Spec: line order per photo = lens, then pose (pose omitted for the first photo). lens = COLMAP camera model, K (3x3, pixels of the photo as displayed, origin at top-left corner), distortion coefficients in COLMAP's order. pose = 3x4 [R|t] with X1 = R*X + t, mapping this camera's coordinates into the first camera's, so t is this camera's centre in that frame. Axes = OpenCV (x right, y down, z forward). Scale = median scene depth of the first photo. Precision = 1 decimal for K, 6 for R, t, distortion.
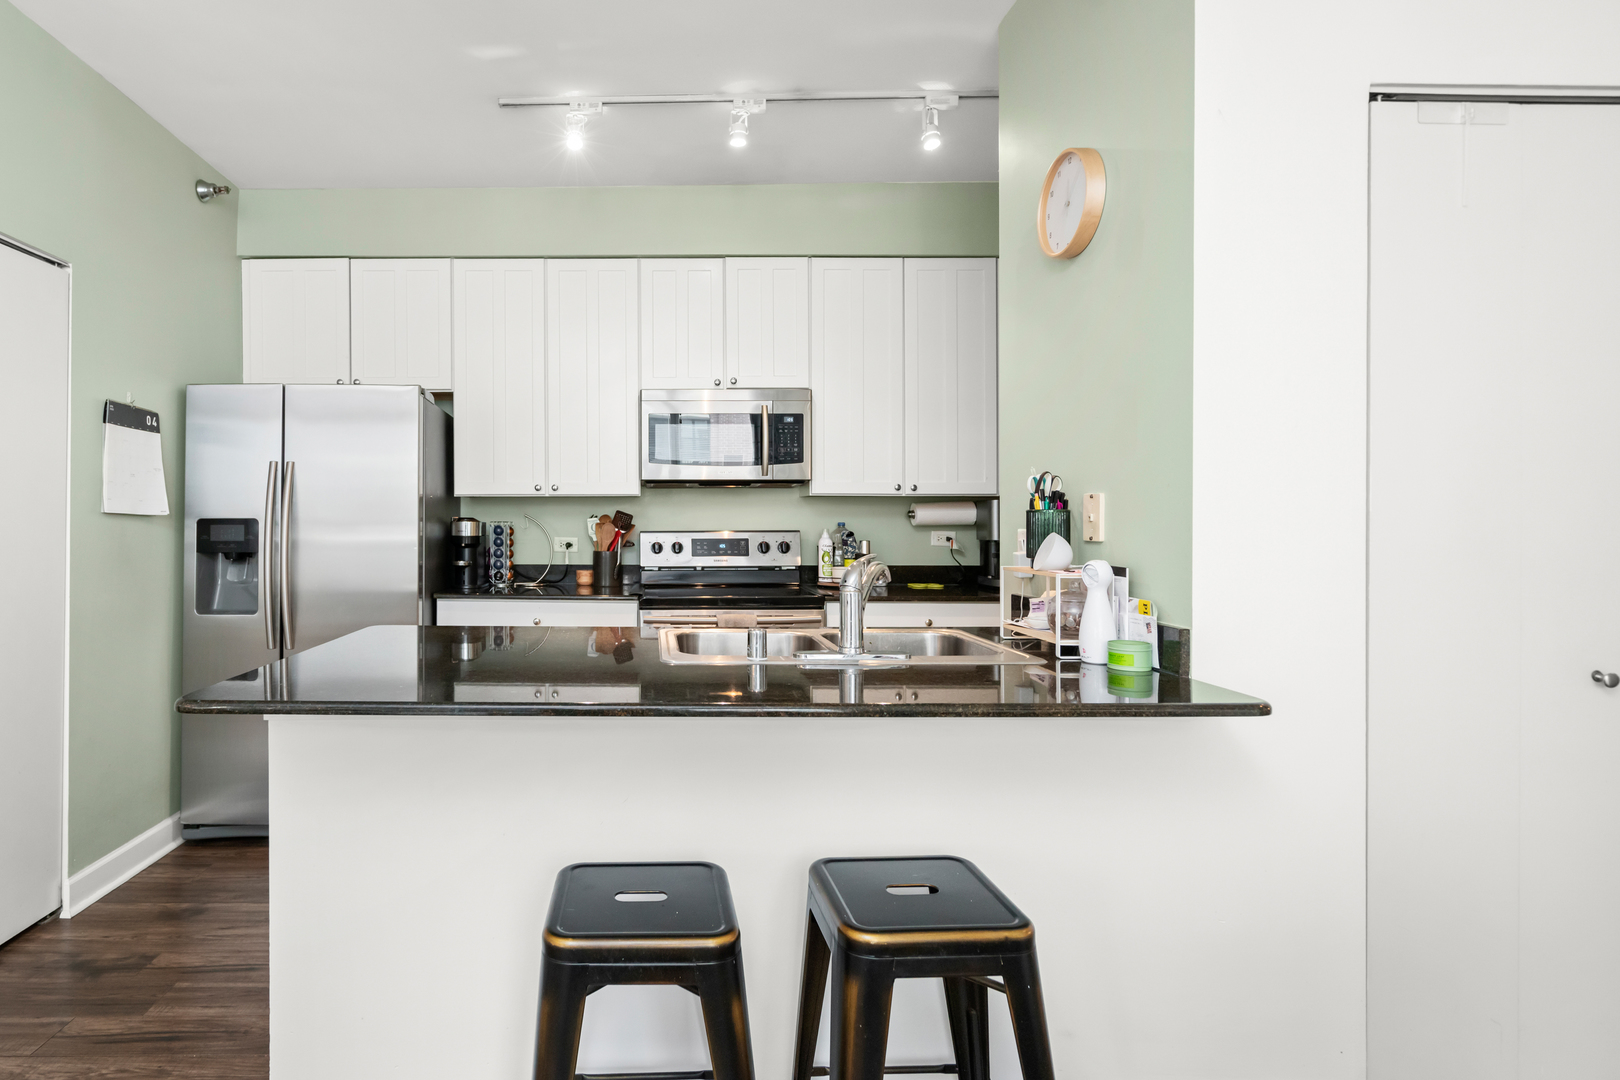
lens RADIAL K [[849.5, 0, 652.2], [0, 849.5, 519.6], [0, 0, 1]] dist [-0.000844, 0.000684]
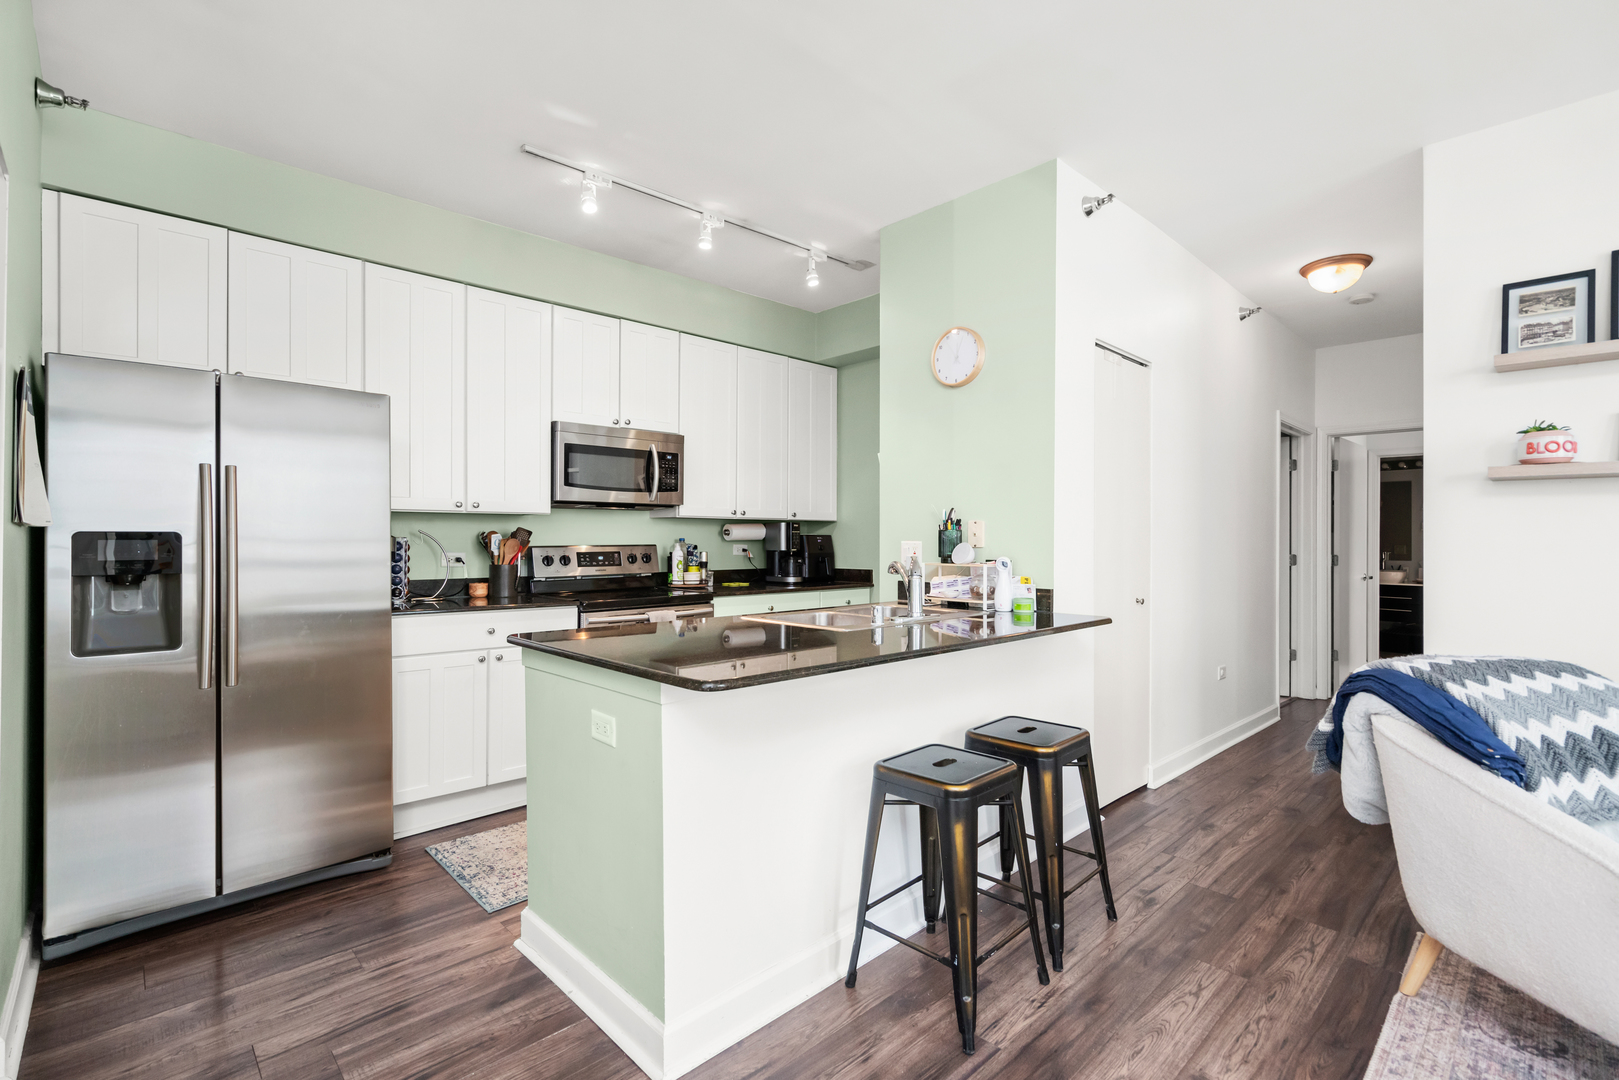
lens RADIAL K [[734.5, 0, 806.8], [0, 734.5, 540.3], [0, 0, 1]] dist [-0.001372, 0.000948]
pose [[0.725069, -0.001850, 0.688674, -0.443039], [-0.000370, 0.999995, 0.003077, 0.003187], [-0.688676, -0.002486, 0.725064, 0.058790]]
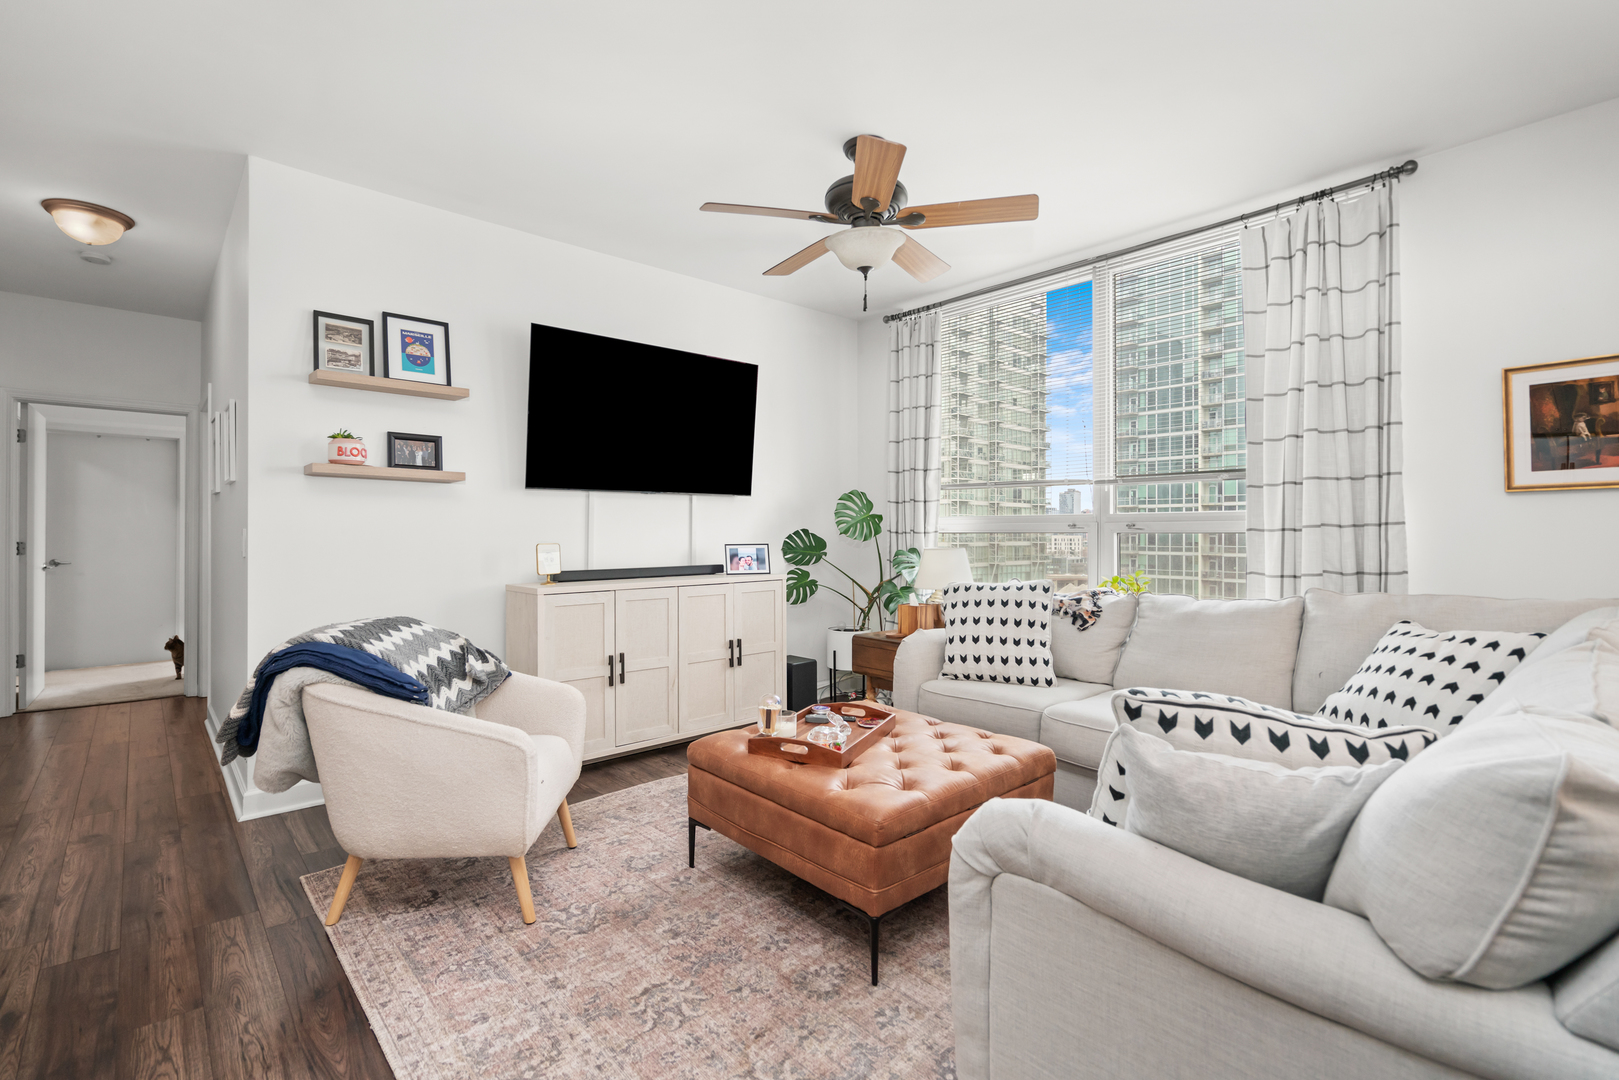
lens RADIAL K [[738.2, 0, 798.3], [0, 738.2, 527.1], [0, 0, 1]] dist [-0.008132, 0.003974]
pose [[-0.666417, -0.002689, 0.745574, -0.467070], [-0.007112, 0.999971, -0.002751, 0.005651], [-0.745545, -0.007136, -0.666417, 0.256155]]
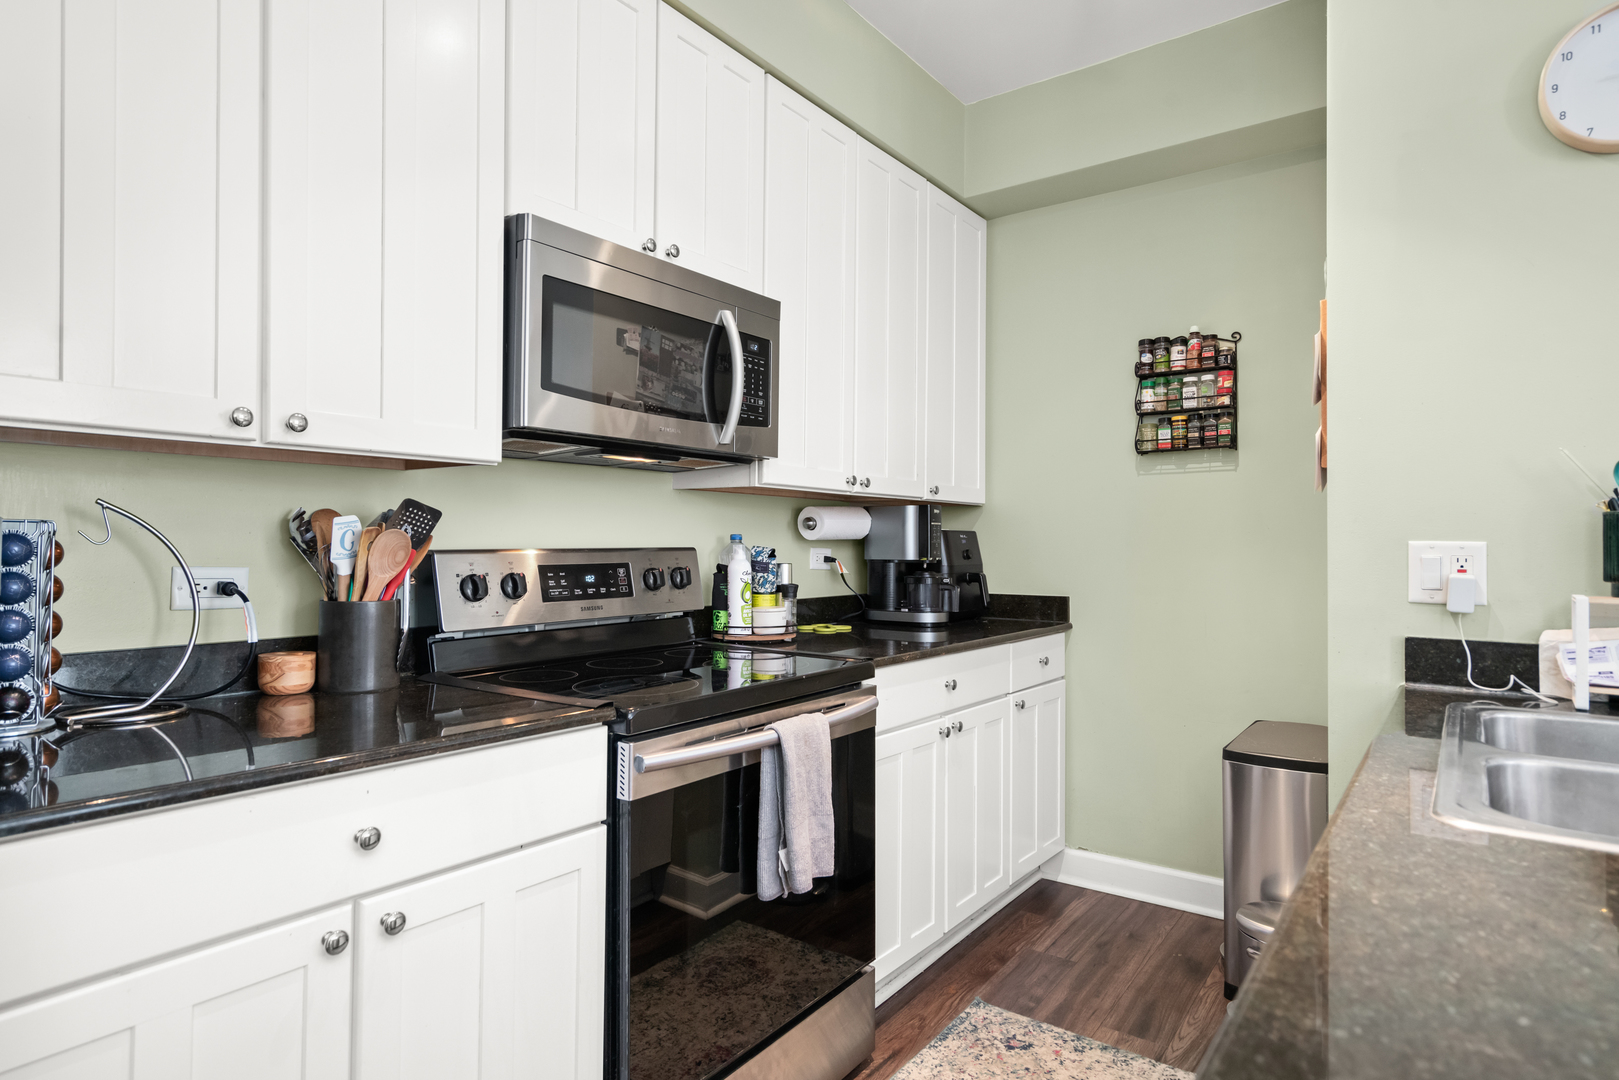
lens RADIAL K [[890.8, 0, 807.1], [0, 890.8, 532.1], [0, 0, 1]] dist [0.006490, 0.000866]
pose [[0.597366, 0.011928, 0.801880, -0.278969], [-0.005018, 0.999925, -0.011136, 0.009278], [-0.801953, 0.002629, 0.597381, 0.620598]]
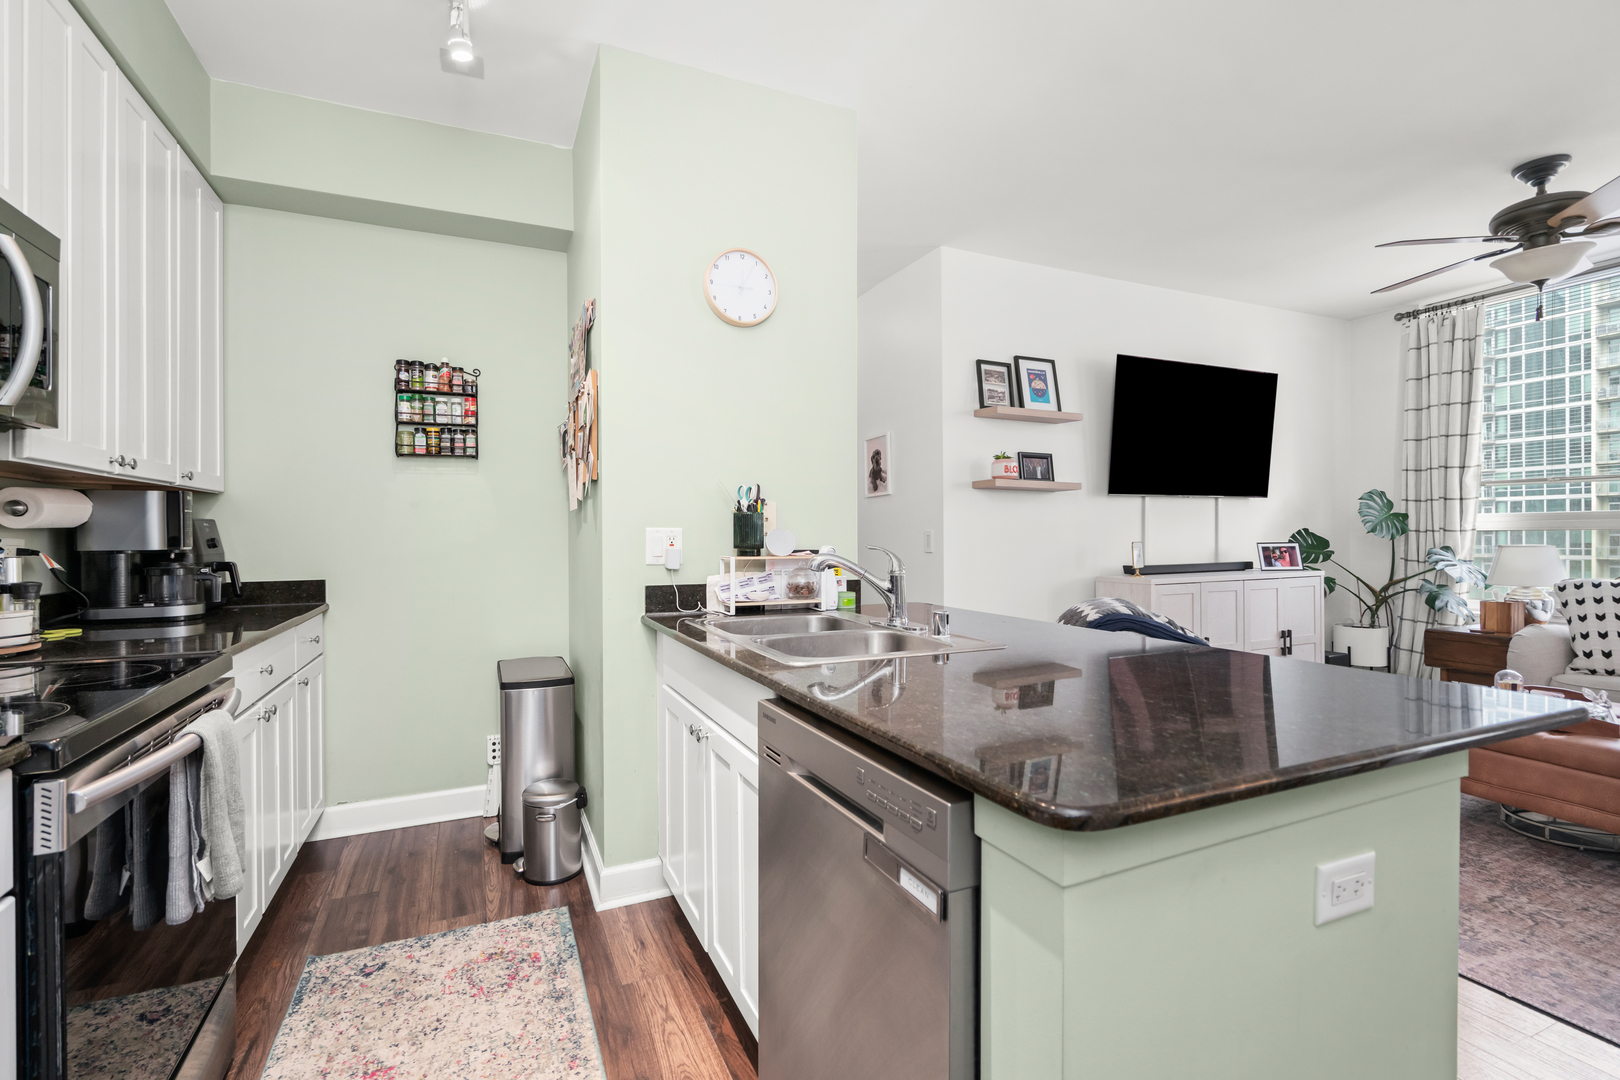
lens RADIAL K [[742.3, 0, 805.0], [0, 742.3, 532.6], [0, 0, 1]] dist [-0.012209, 0.008827]
pose [[-0.408508, -0.001036, 0.912754, -0.356934], [0.001445, 0.999997, 0.001782, 0.010268], [-0.912754, 0.002046, -0.408505, 0.782826]]
